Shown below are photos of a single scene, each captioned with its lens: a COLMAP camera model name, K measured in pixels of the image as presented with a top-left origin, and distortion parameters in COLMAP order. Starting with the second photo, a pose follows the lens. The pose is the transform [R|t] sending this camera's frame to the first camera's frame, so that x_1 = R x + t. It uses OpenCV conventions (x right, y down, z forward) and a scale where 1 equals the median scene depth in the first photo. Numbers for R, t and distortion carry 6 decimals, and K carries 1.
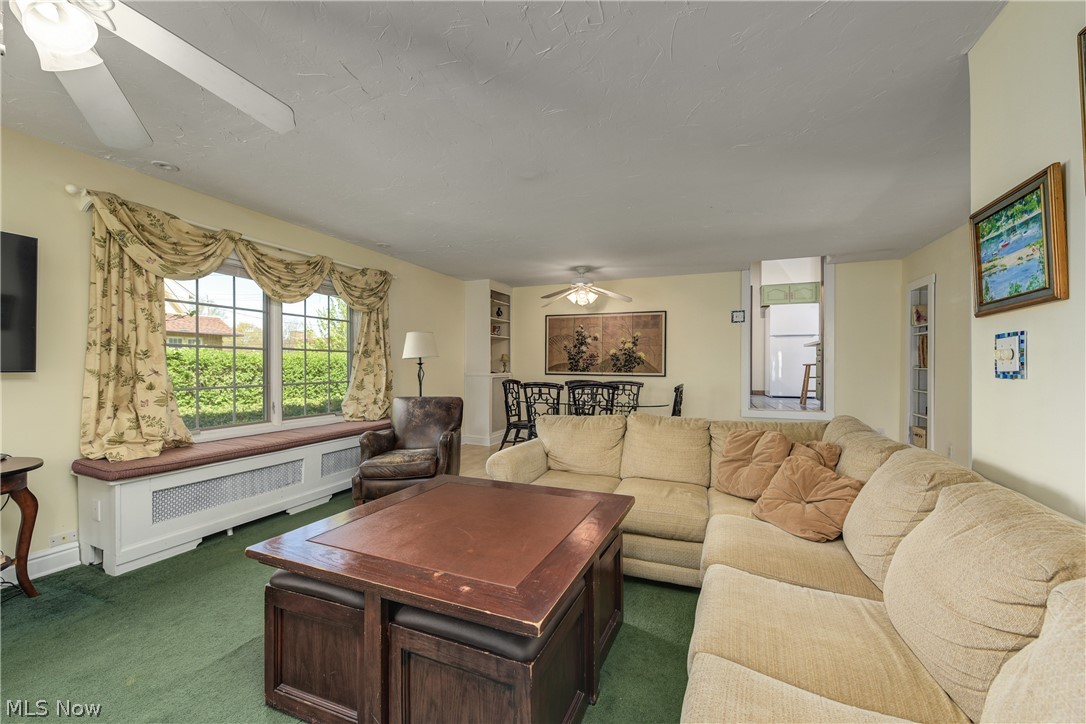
lens RADIAL K [[434.3, 0, 545.7], [0, 434.3, 365.6], [0, 0, 1]] dist [-0.000098, -0.000477]
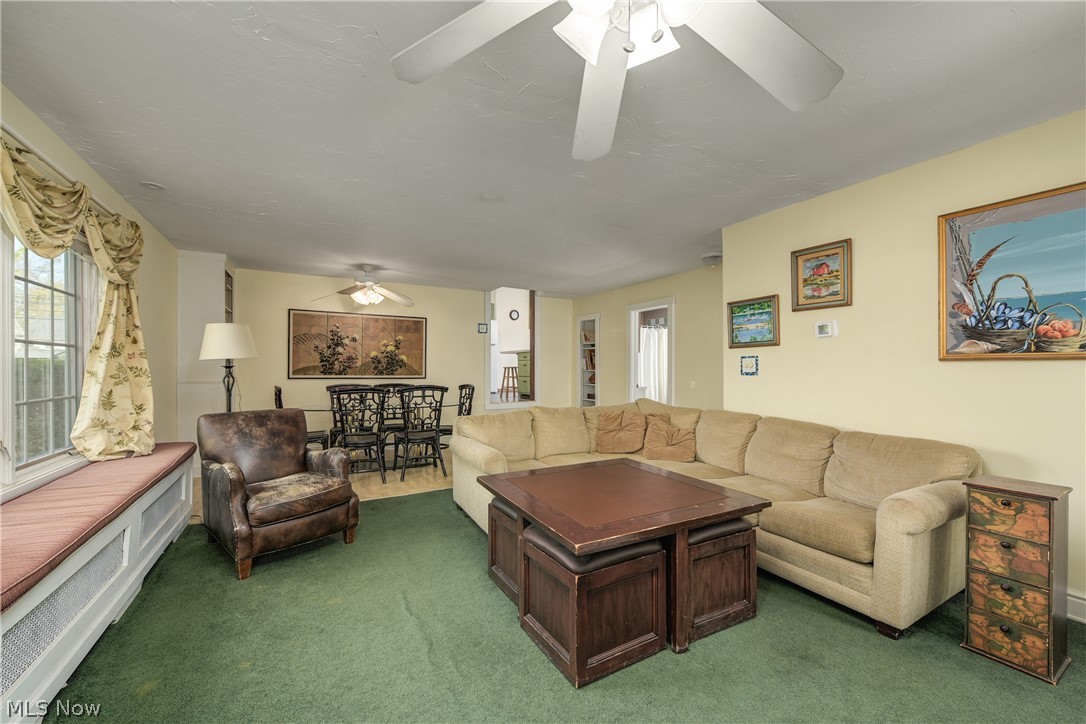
lens RADIAL K [[434.3, 0, 541.1], [0, 434.3, 366.0], [0, 0, 1]] dist [-0.000098, -0.000477]
pose [[0.621950, 0.003287, 0.783050, -0.414760], [-0.001329, 0.999994, -0.003142, -0.003305], [-0.783056, 0.000914, 0.621951, 0.107884]]
